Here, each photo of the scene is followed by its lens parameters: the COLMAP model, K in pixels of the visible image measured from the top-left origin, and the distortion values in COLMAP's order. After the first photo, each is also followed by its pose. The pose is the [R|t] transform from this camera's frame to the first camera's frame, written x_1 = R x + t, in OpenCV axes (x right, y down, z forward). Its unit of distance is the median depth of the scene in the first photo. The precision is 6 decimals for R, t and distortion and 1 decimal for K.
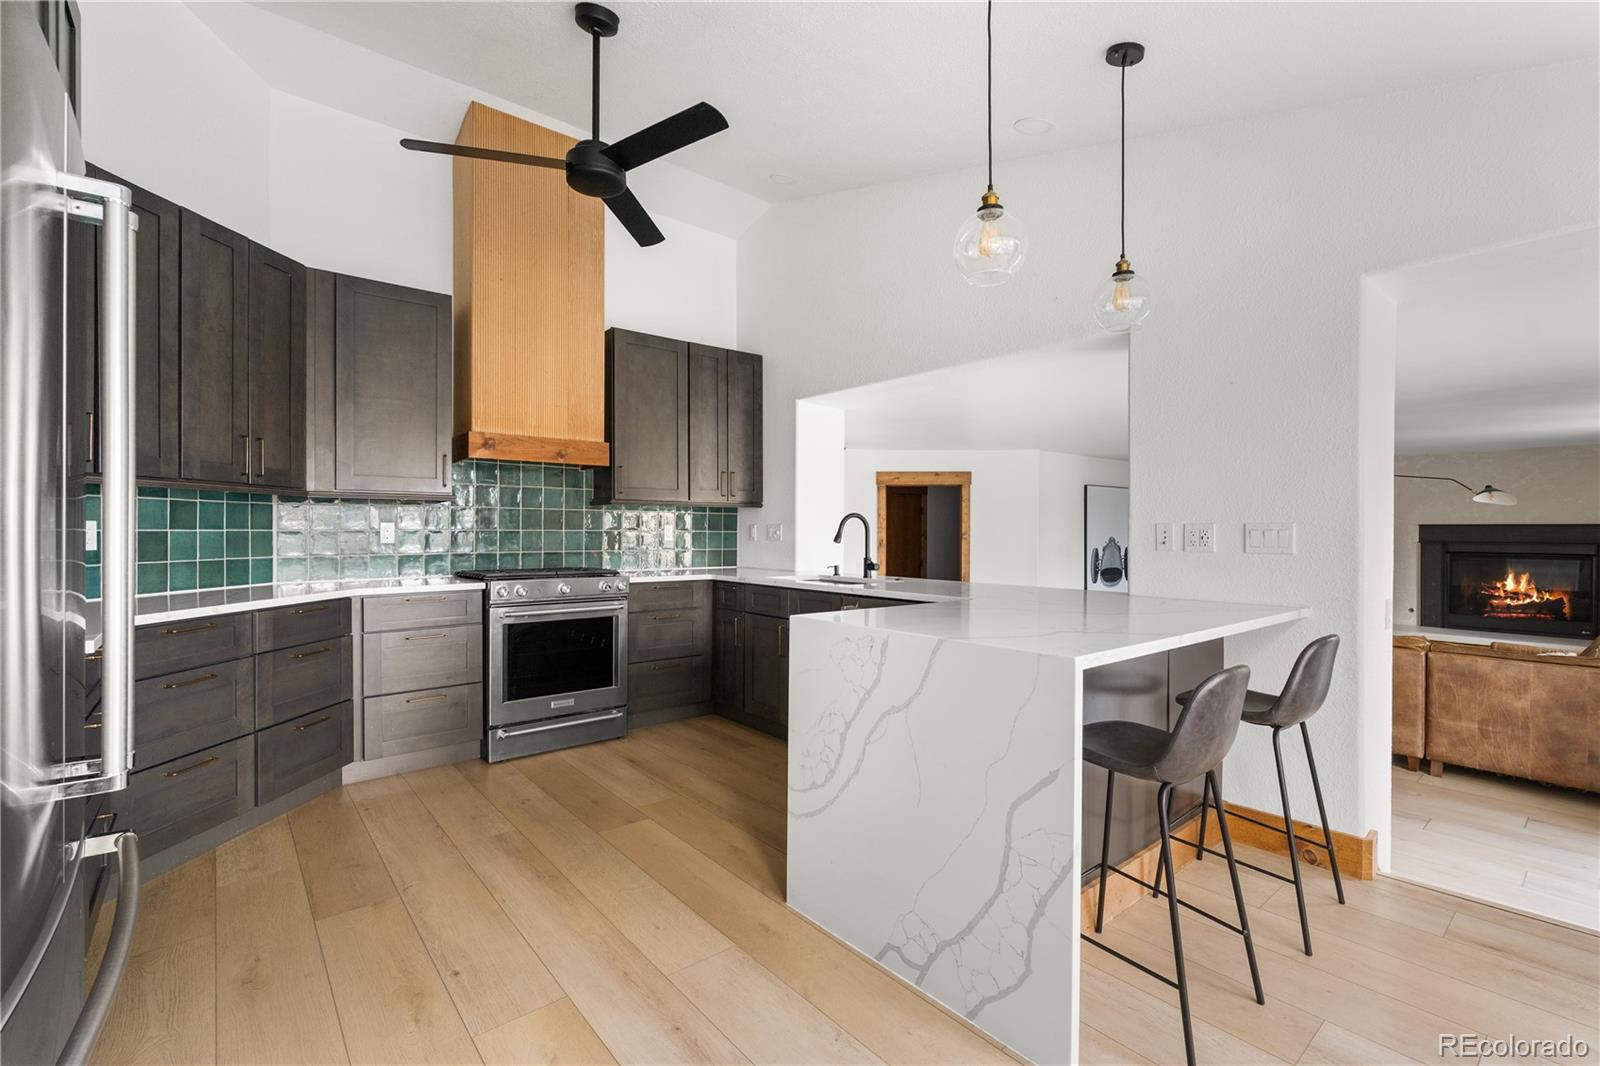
lens RADIAL K [[711.9, 0, 805.7], [0, 711.9, 533.1], [0, 0, 1]] dist [-0.003695, -0.000013]
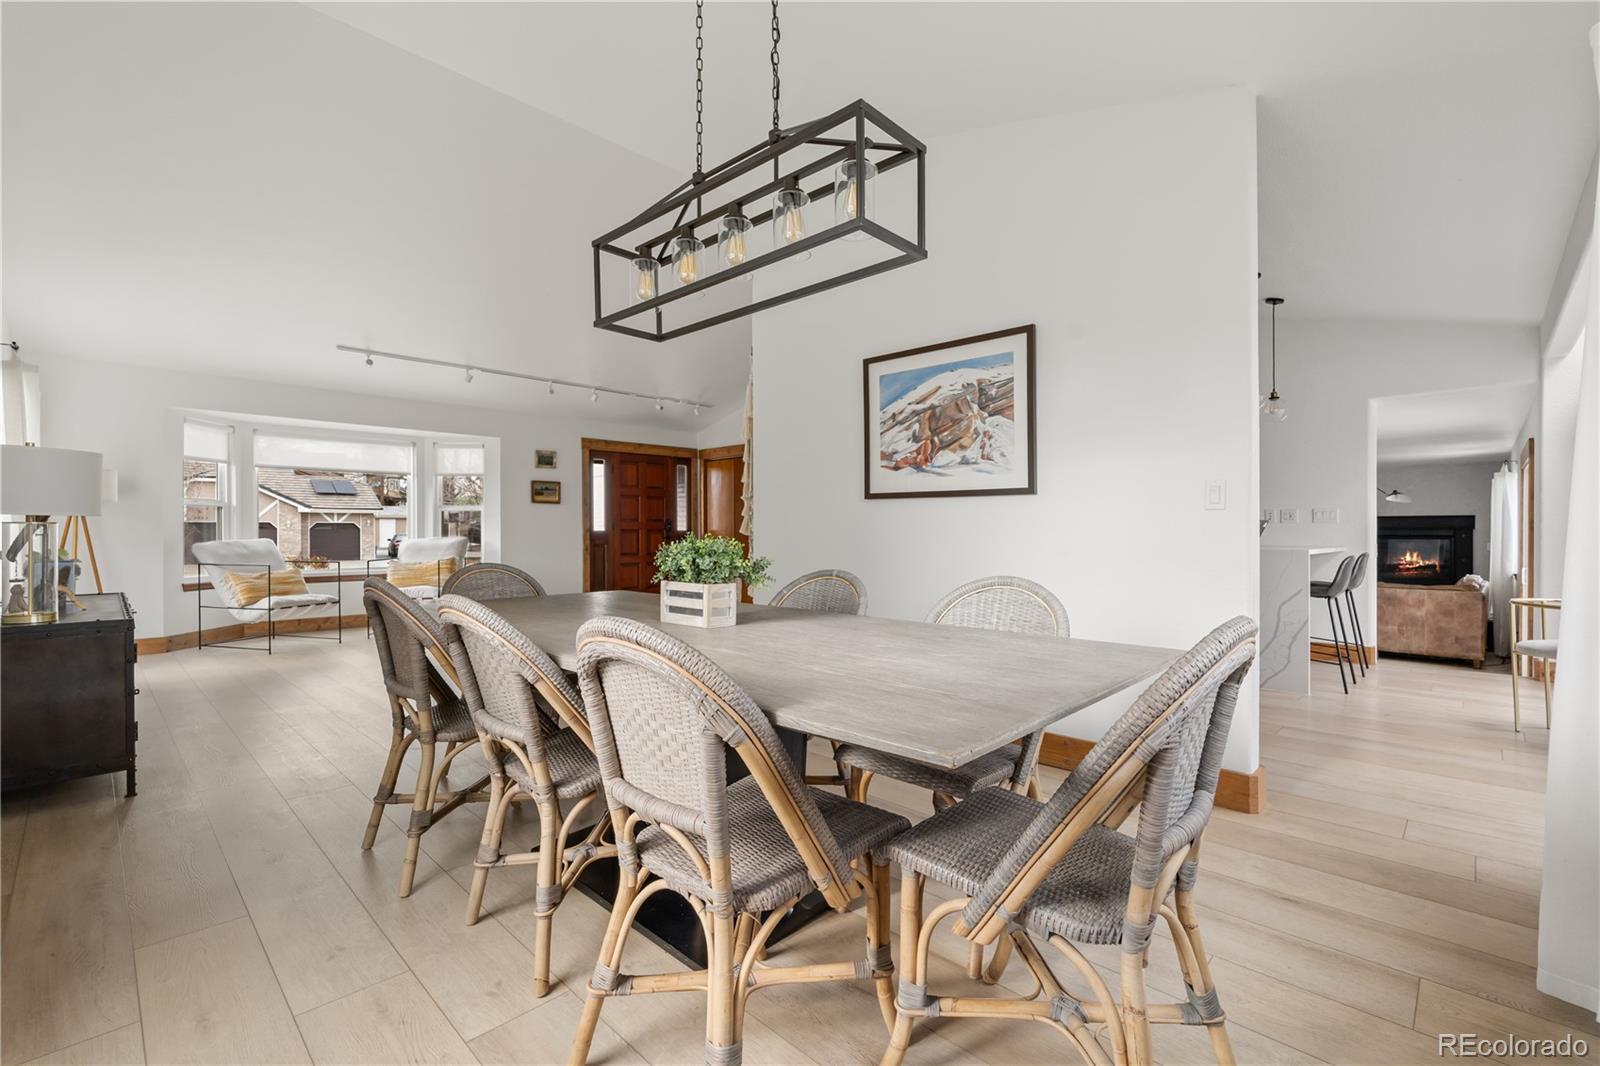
lens RADIAL K [[711.9, 0, 806.3], [0, 711.9, 530.0], [0, 0, 1]] dist [-0.003695, -0.000013]
pose [[0.995224, 0.003722, 0.097543, -0.804366], [-0.003370, 0.999987, -0.003770, 0.049914], [-0.097556, 0.003423, 0.995224, -0.716851]]
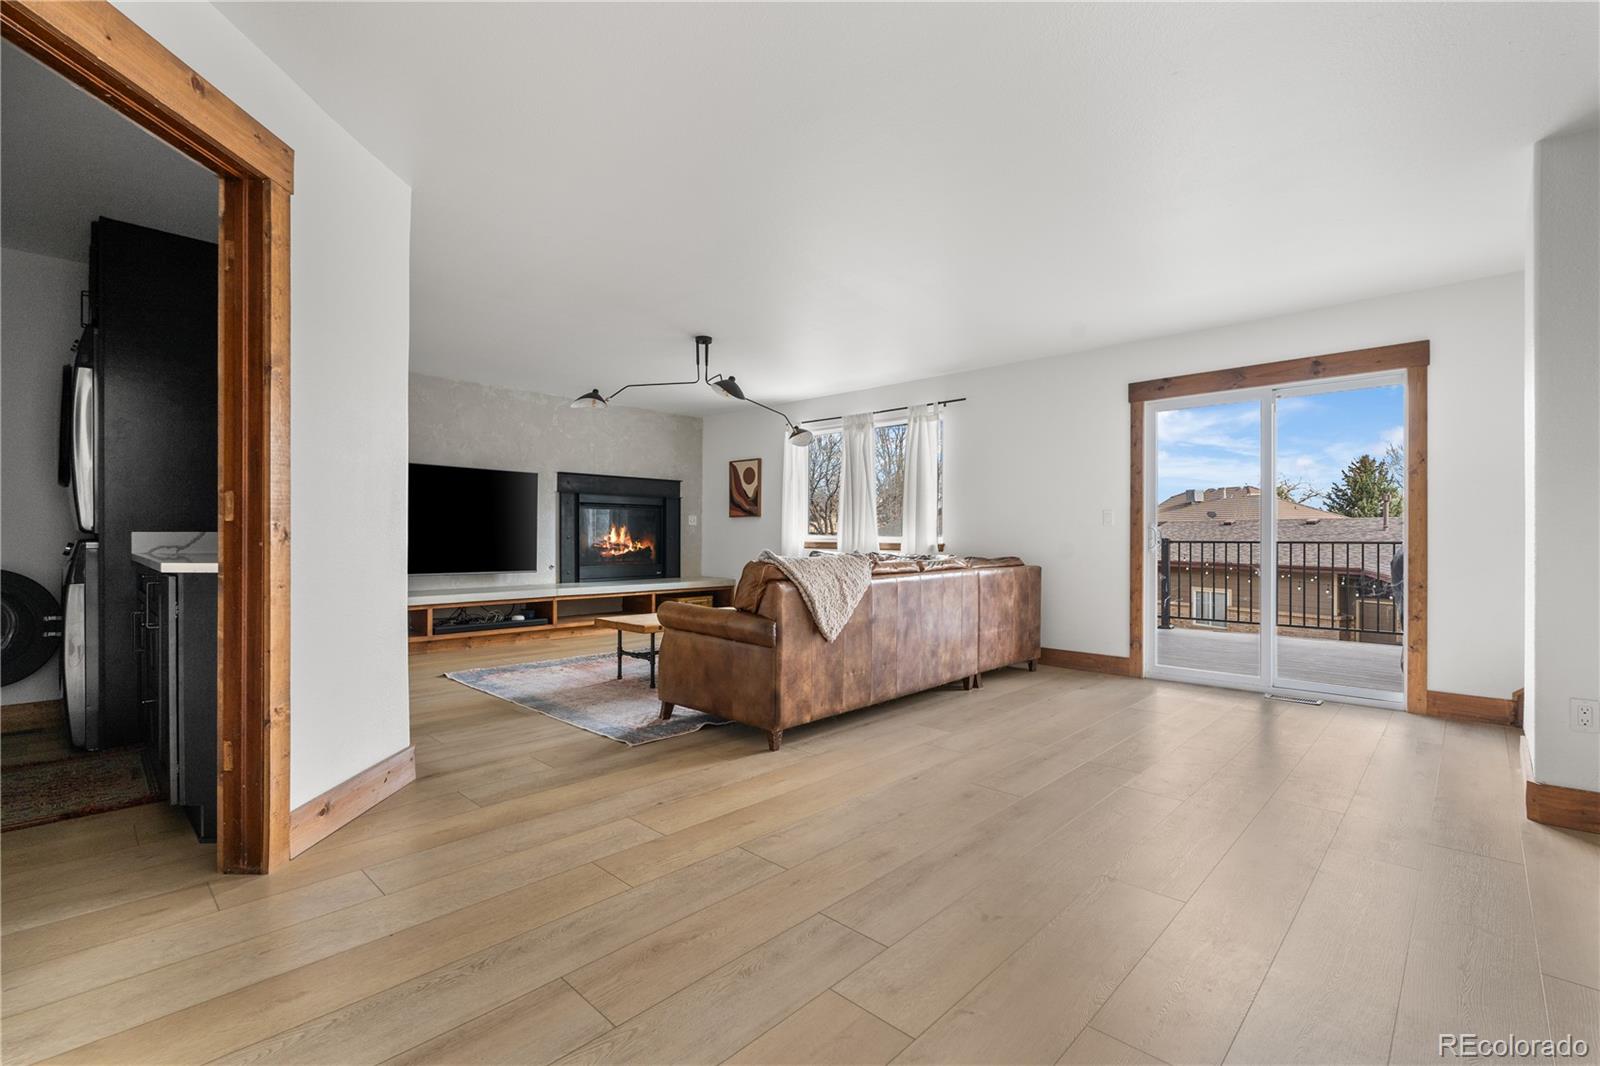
lens RADIAL K [[711.9, 0, 799.1], [0, 711.9, 540.6], [0, 0, 1]] dist [-0.003695, -0.000013]
pose [[-0.106106, -0.004504, 0.994345, -0.153516], [-0.001790, 0.999989, 0.004339, 0.140265], [-0.994353, -0.001320, -0.106113, 1.591397]]
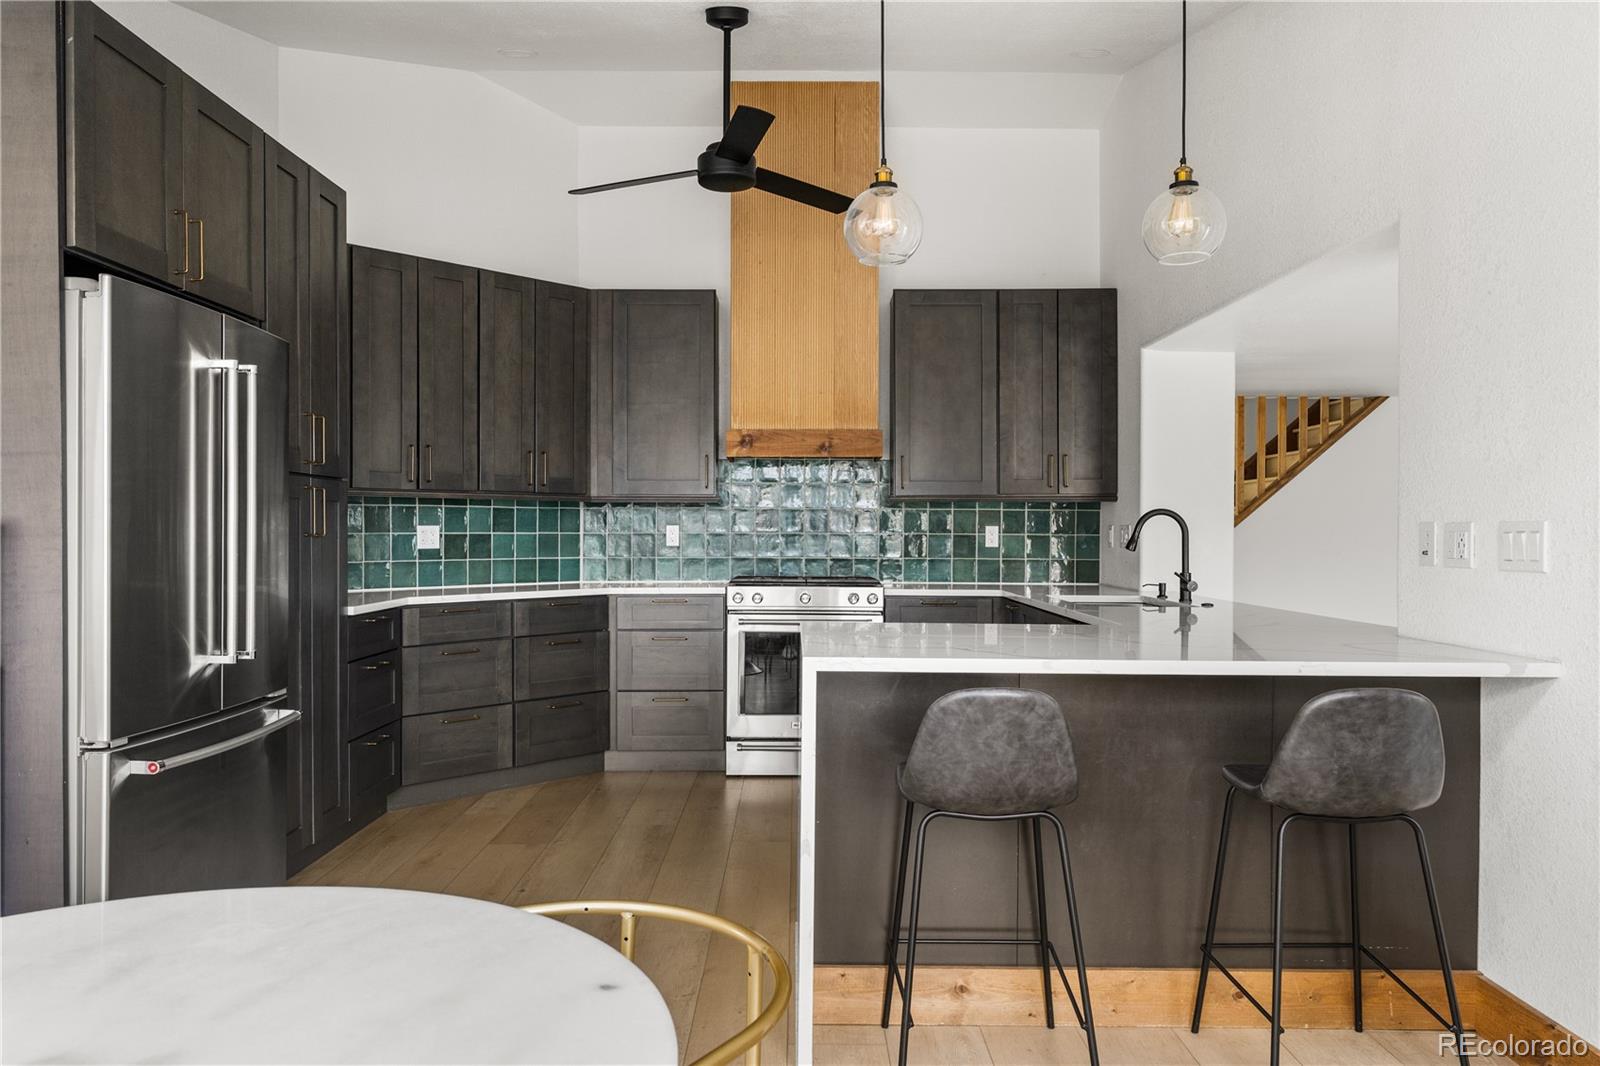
lens RADIAL K [[1106.5, 0, 779.9], [0, 1106.5, 540.8], [0, 0, 1]] dist [0.003160, 0.000916]
pose [[0.763810, 0.004784, -0.645423, 0.524385], [-0.002663, 0.999987, 0.004260, -0.000018], [0.645436, -0.001536, 0.763813, -0.087764]]
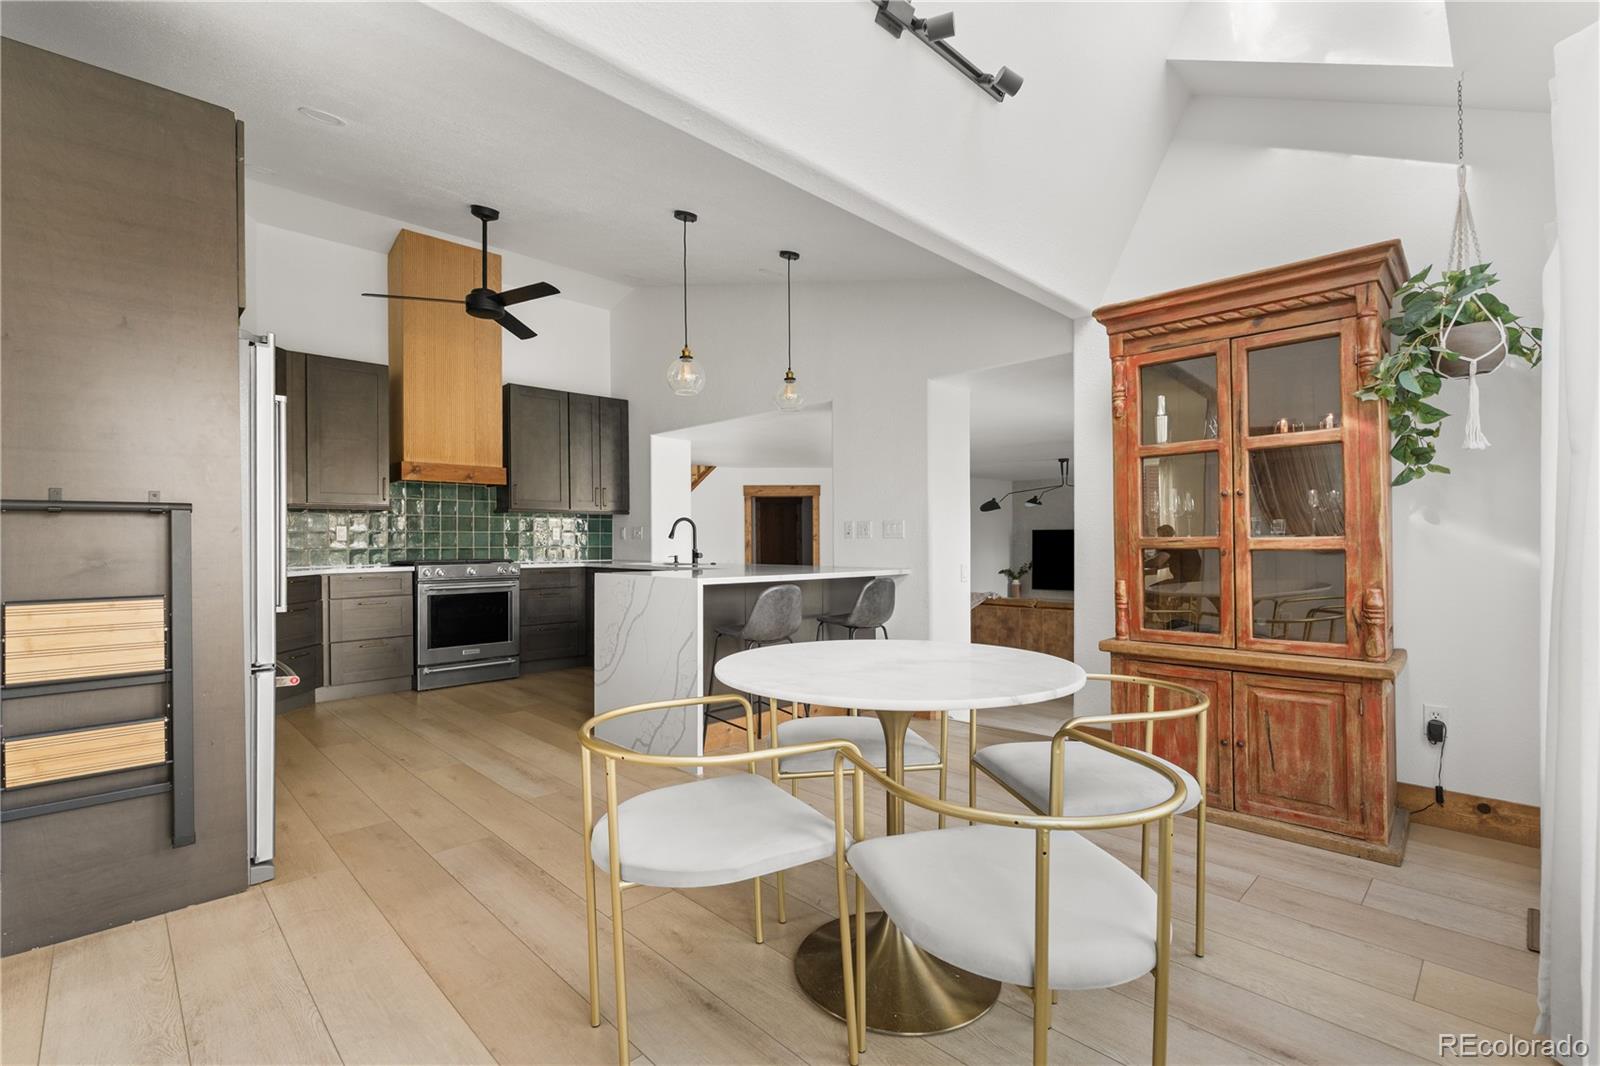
lens RADIAL K [[711.9, 0, 796.9], [0, 711.9, 540.7], [0, 0, 1]] dist [-0.003695, -0.000013]
pose [[0.996978, -0.008442, 0.077225, 0.195584], [0.008668, 0.999959, -0.002590, 0.025254], [-0.077200, 0.003252, 0.997010, -0.460427]]
